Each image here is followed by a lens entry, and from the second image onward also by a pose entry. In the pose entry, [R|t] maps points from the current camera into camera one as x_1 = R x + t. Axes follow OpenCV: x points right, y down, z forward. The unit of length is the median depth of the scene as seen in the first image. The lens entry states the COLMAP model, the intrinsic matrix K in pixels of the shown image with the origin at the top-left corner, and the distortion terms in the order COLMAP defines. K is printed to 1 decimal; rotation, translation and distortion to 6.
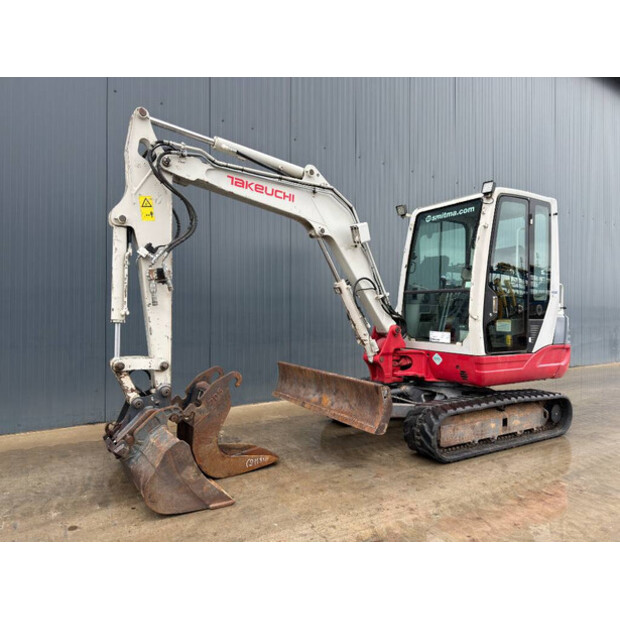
lens RADIAL K [[435.9, 0, 310.0], [0, 435.9, 310.0], [0, 0, 1]] dist [0.057293, -0.074399]
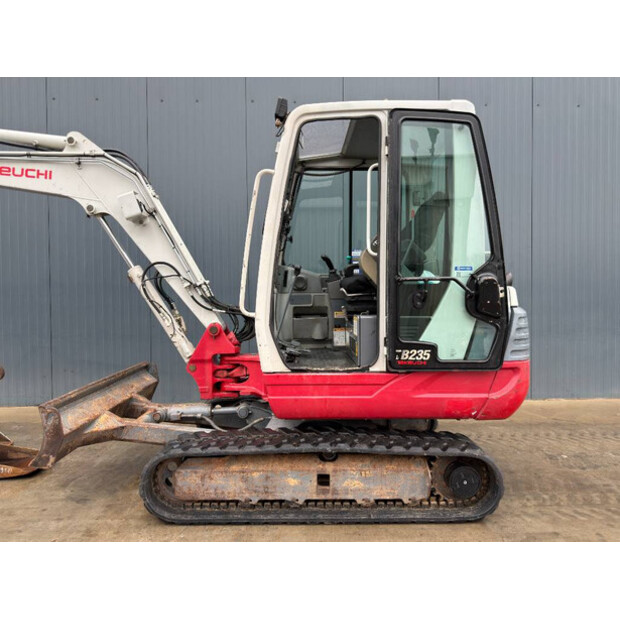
lens RADIAL K [[443.0, 0, 310.0], [0, 443.0, 310.0], [0, 0, 1]] dist [0.002736, -0.003521]
pose [[0.852565, 0.000706, -0.522621, 0.868705], [0.017981, 0.999367, 0.030684, -0.008907], [0.522312, -0.035558, 0.852013, 0.527515]]
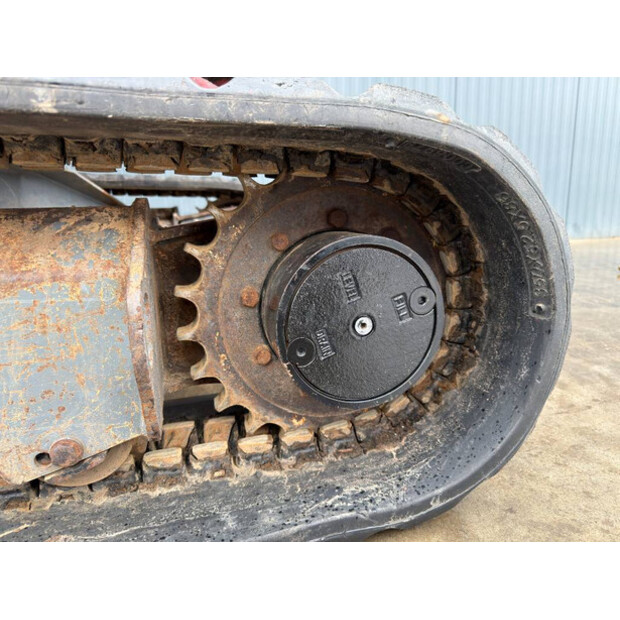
lens RADIAL K [[443.0, 0, 310.0], [0, 443.0, 310.0], [0, 0, 1]] dist [0.002736, -0.003521]
pose [[0.959359, 0.038368, -0.279568, 0.726783], [0.025676, 0.974735, 0.221885, 0.265592], [0.281018, -0.220045, 0.934136, 1.142631]]
